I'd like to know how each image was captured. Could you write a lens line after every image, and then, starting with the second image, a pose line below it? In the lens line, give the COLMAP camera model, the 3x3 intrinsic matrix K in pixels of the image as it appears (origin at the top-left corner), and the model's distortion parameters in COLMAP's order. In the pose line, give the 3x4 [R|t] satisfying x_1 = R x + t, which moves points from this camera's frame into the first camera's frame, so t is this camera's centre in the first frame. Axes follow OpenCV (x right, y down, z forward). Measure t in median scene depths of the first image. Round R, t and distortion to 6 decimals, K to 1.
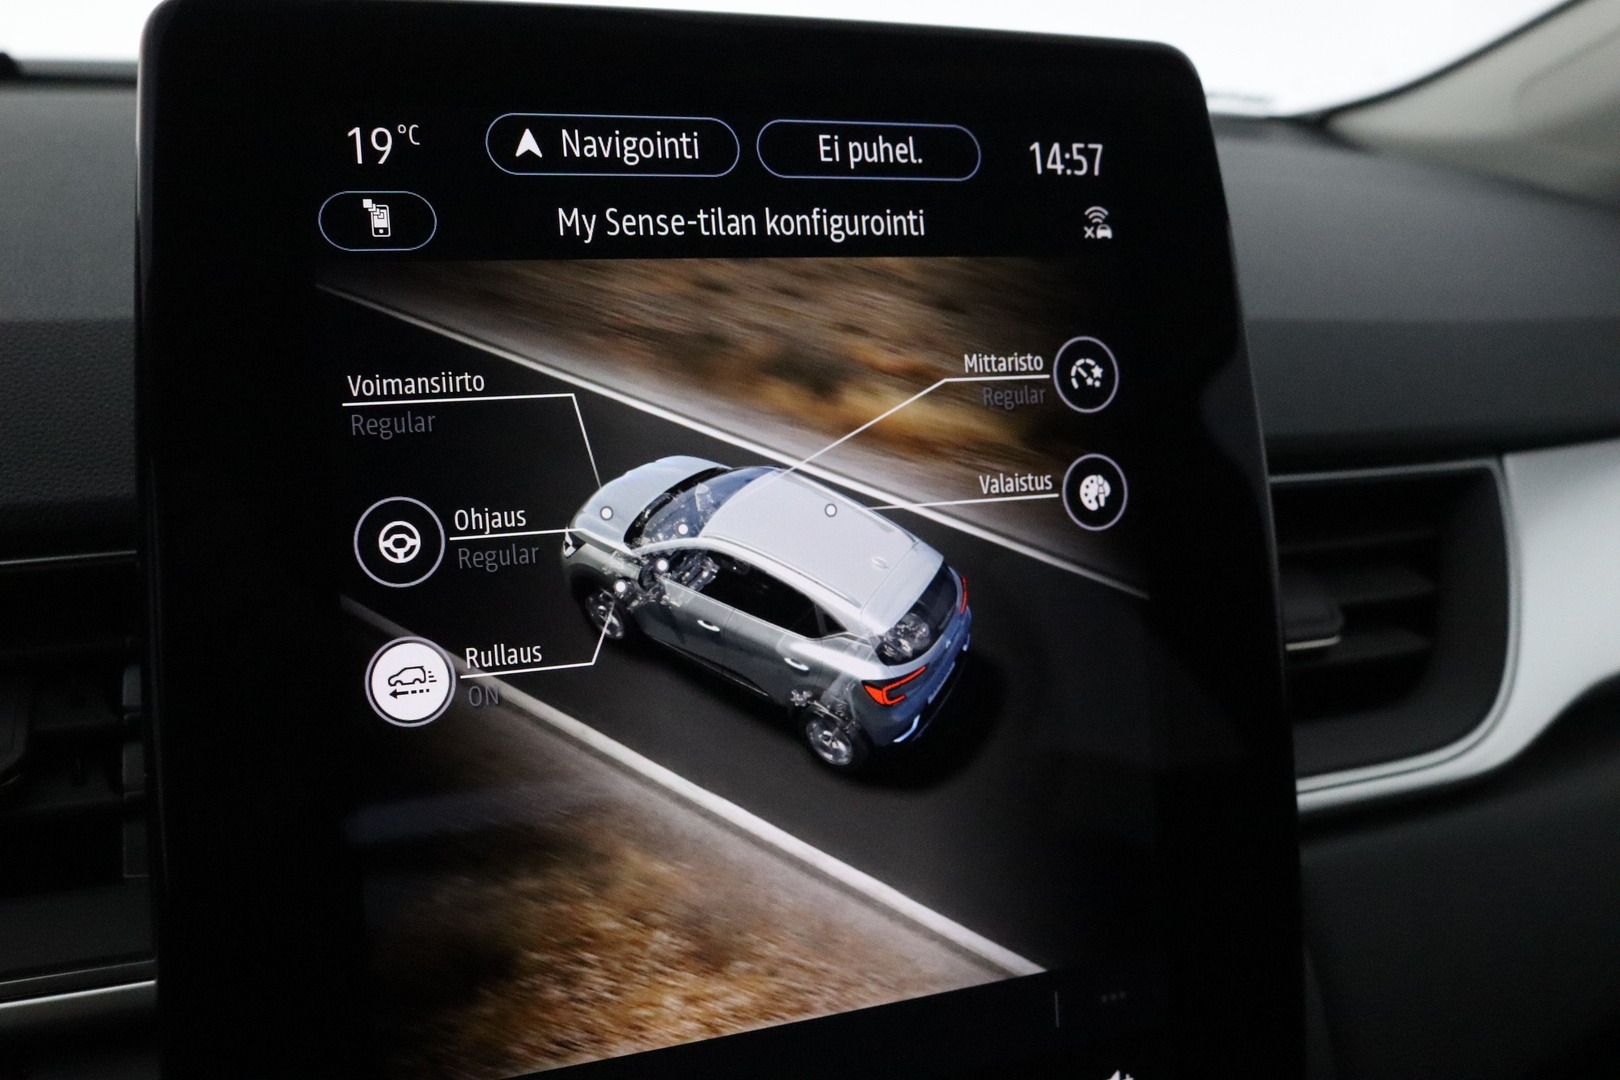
lens RADIAL K [[1789.9, 0, 789.6], [0, 1789.9, 548.8], [0, 0, 1]] dist [-0.102301, 0.056742]
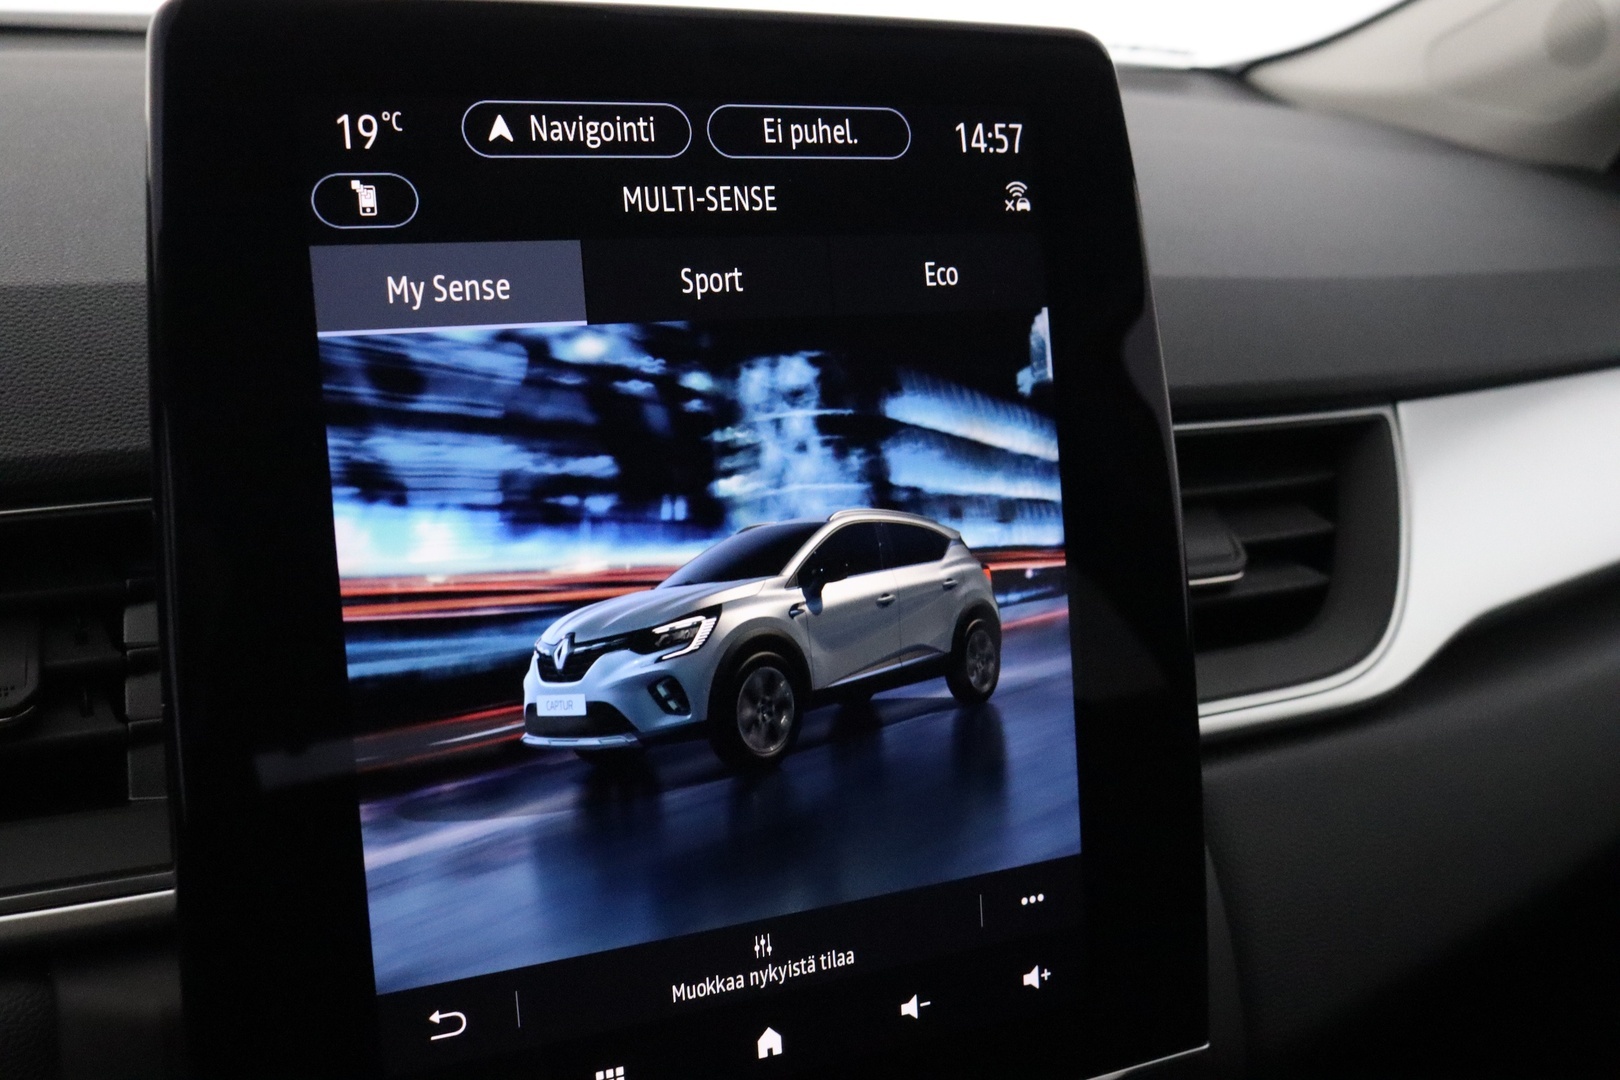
lens RADIAL K [[1801.0, 0, 799.2], [0, 1801.0, 536.3], [0, 0, 1]] dist [-0.111388, 0.052864]
pose [[0.999124, -0.004717, 0.041575, -0.008718], [0.003530, 0.999585, 0.028575, -0.006323], [-0.041692, -0.028403, 0.998727, -0.109684]]
